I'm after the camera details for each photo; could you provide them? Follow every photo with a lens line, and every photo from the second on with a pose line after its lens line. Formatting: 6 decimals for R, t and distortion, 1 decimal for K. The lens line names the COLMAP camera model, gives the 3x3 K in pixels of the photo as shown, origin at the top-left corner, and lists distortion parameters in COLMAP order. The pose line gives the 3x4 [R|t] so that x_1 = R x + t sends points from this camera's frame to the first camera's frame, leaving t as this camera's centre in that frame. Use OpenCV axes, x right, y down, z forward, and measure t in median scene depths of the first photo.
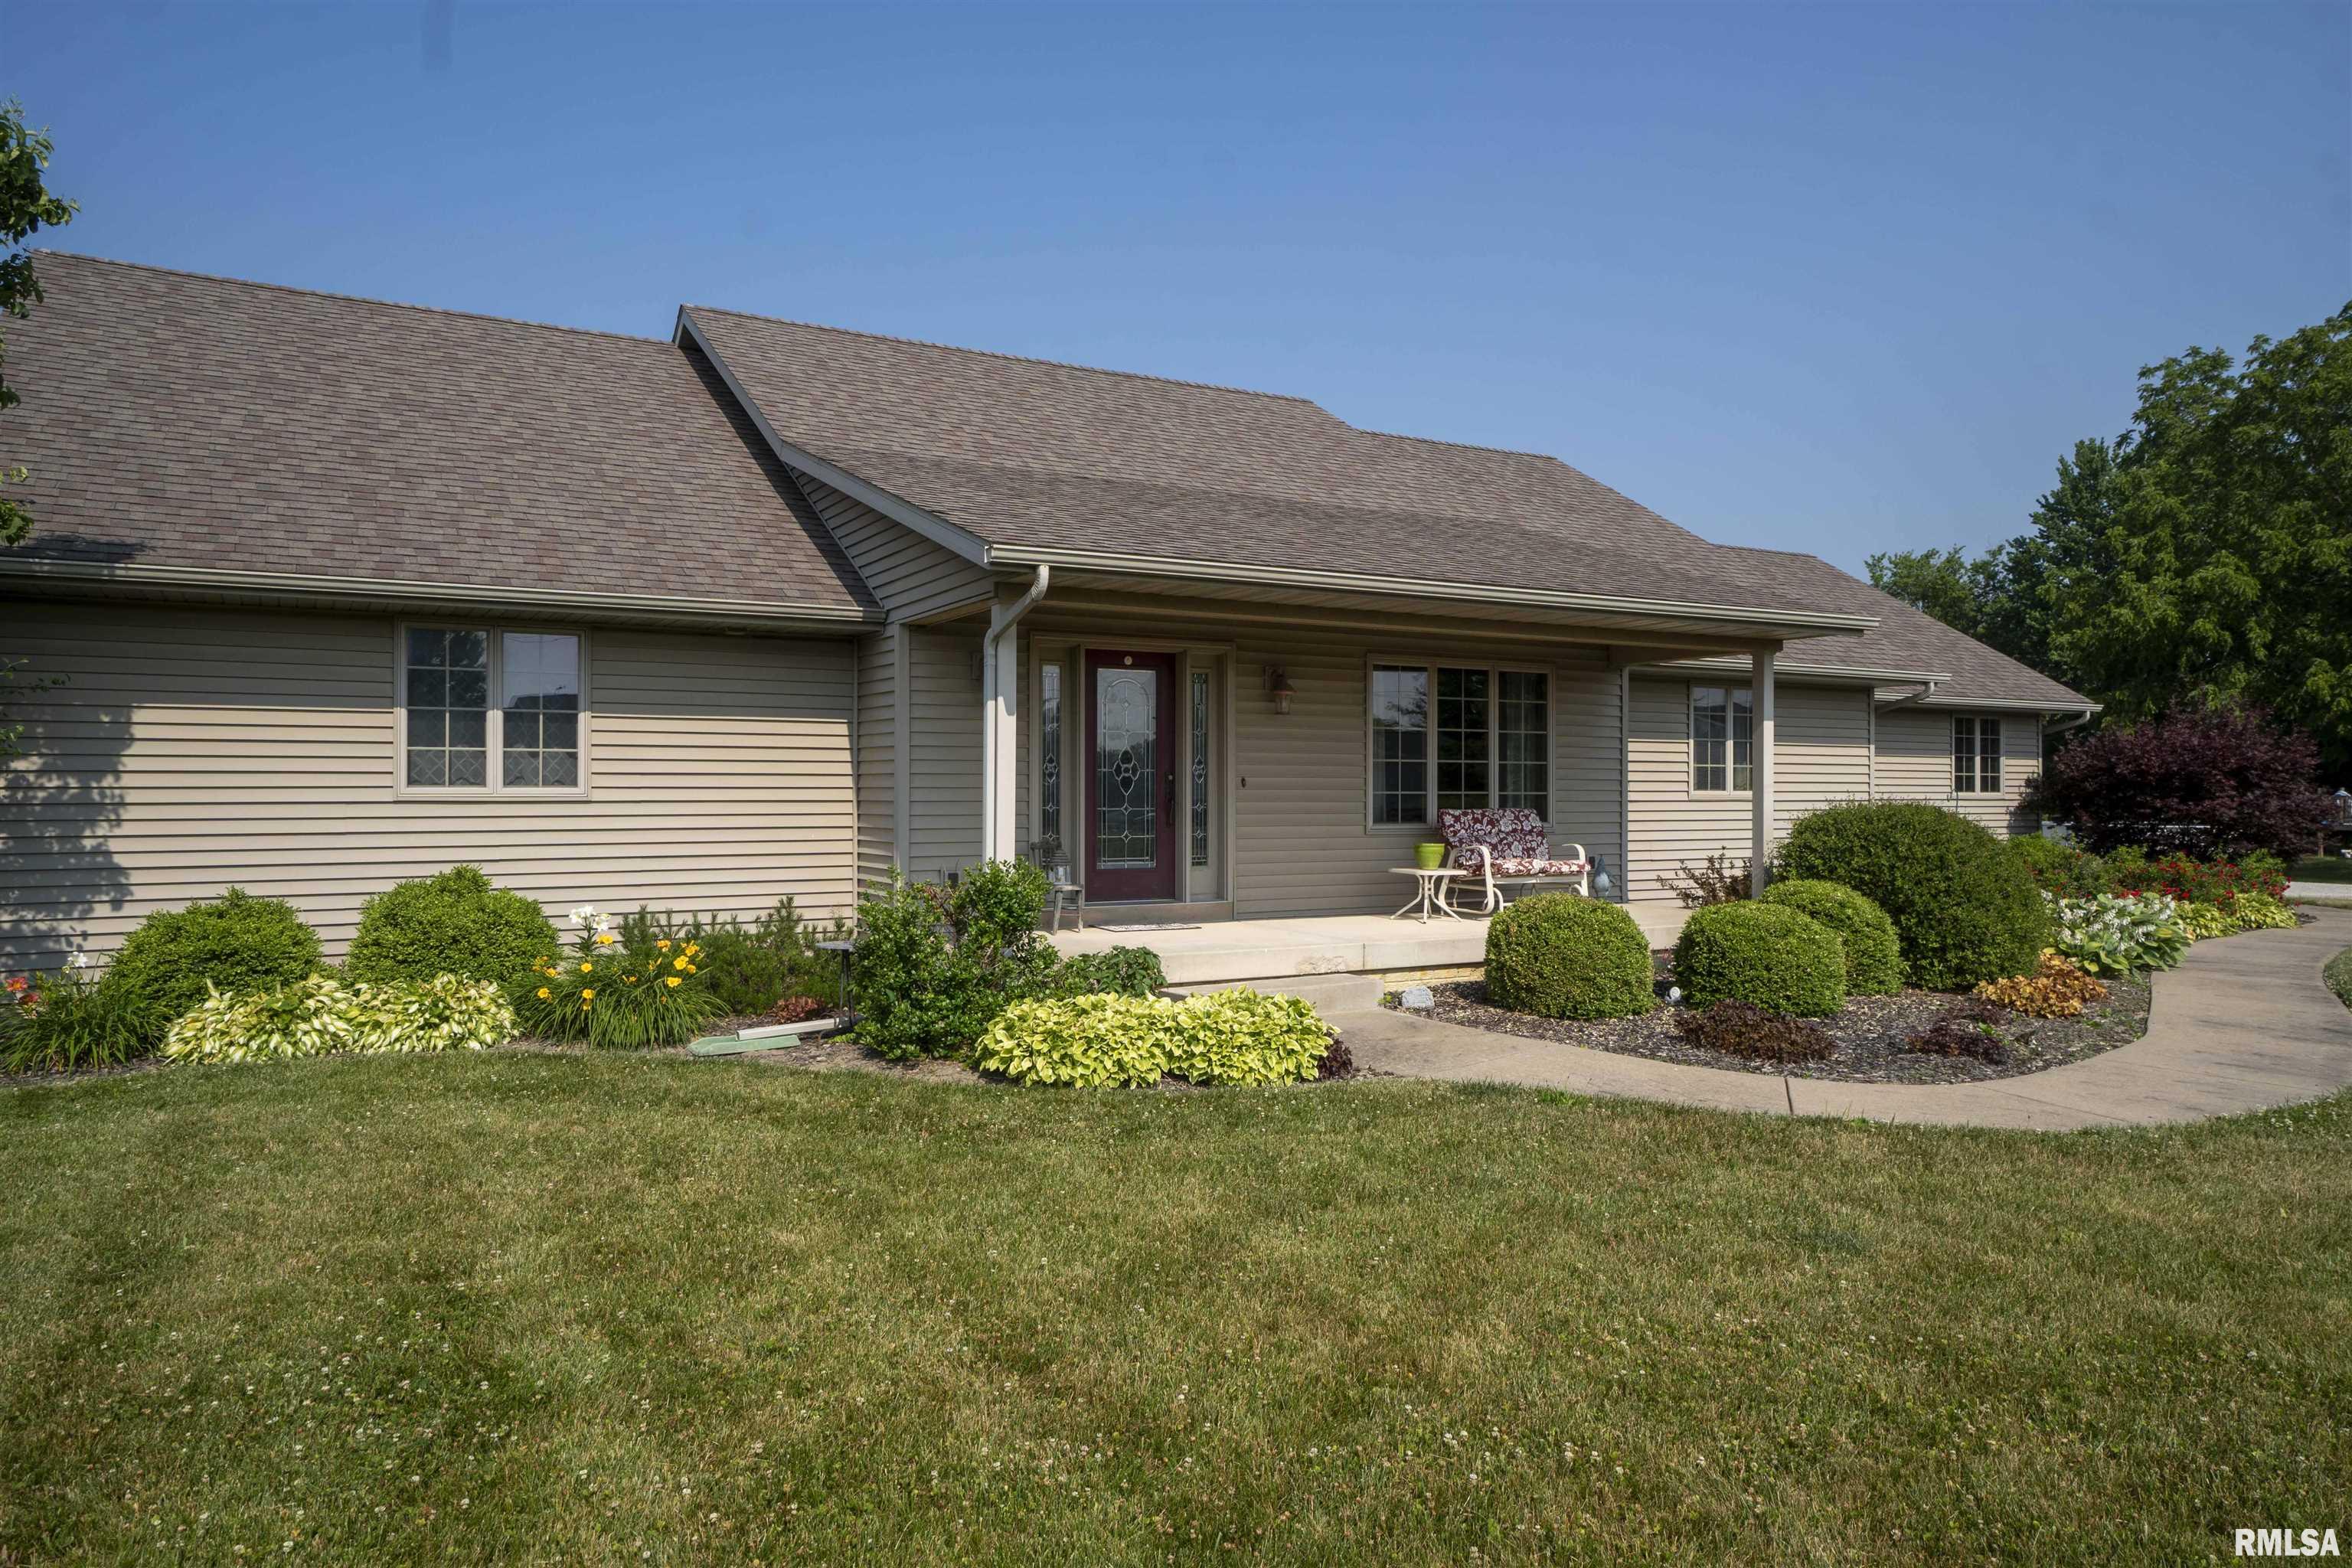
lens RADIAL K [[1628.5, 0, 1185.1], [0, 1628.5, 788.1], [0, 0, 1]] dist [0.067121, 0.001079]
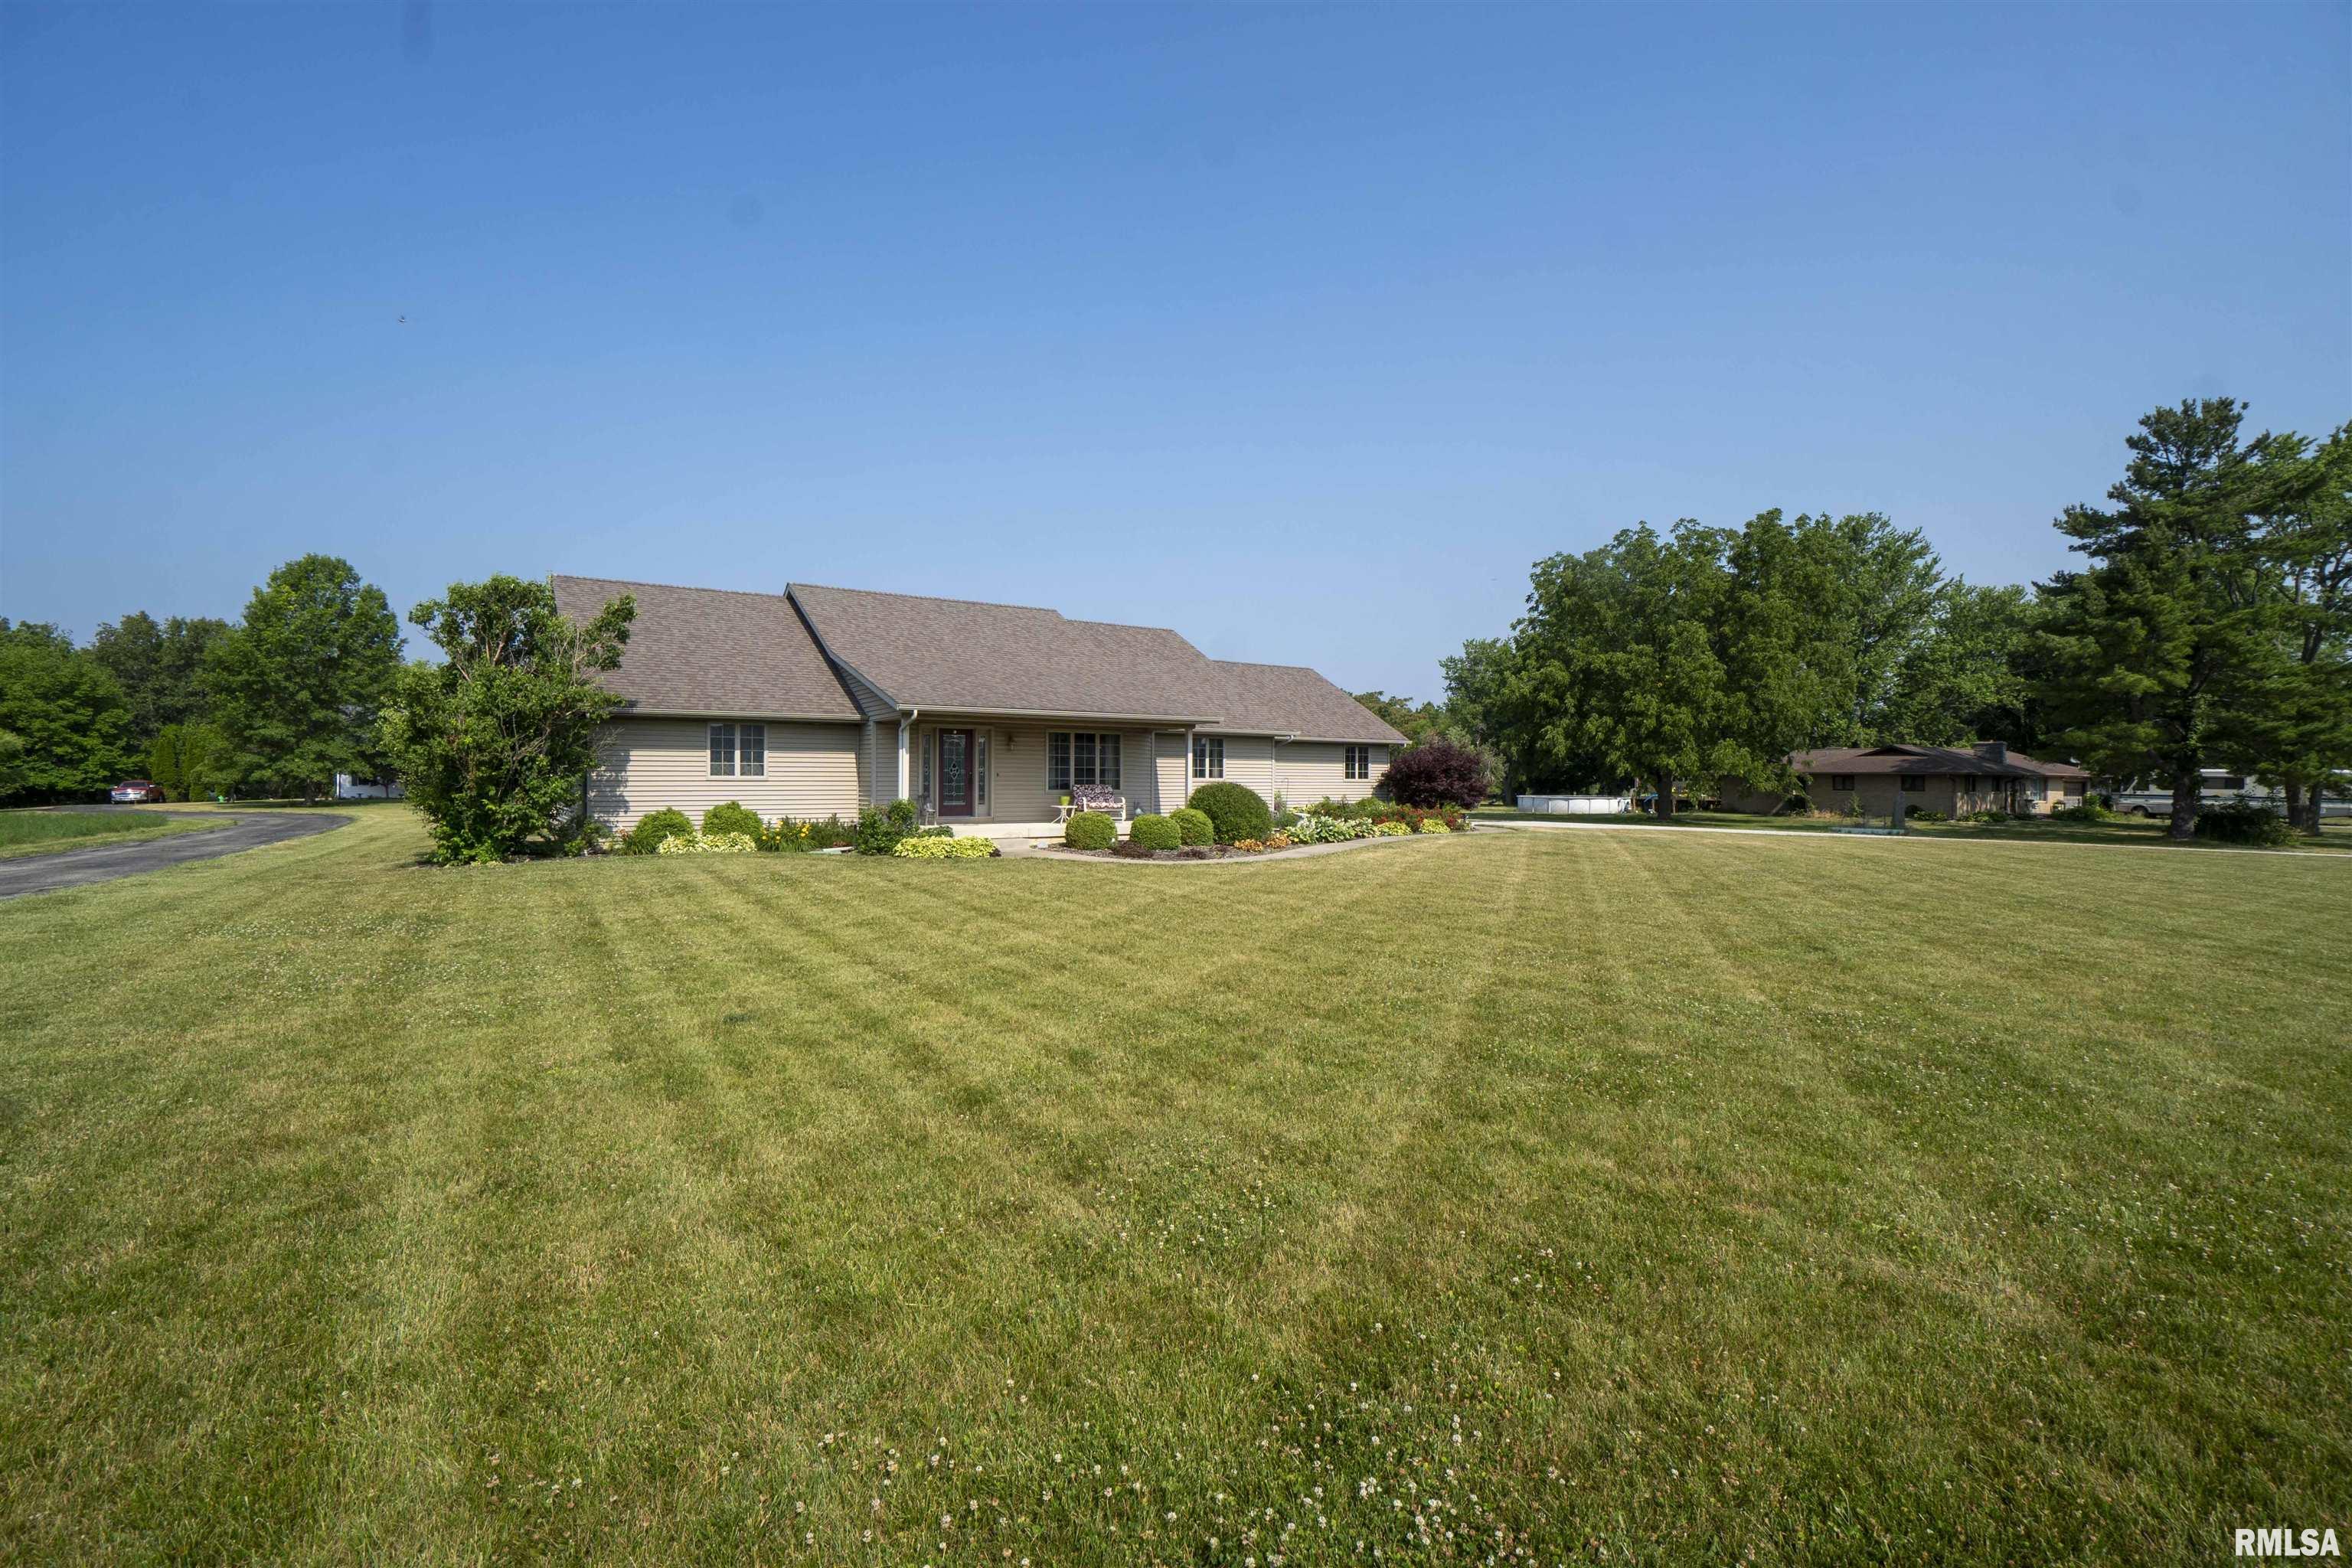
lens RADIAL K [[1050.6, 0, 1157.9], [0, 1050.6, 786.7], [0, 0, 1]] dist [-0.000984, 0.001225]
pose [[0.996730, 0.002815, 0.080751, 0.177157], [-0.003704, 0.999934, 0.010865, -0.003995], [-0.080715, -0.011129, 0.996675, -0.895496]]
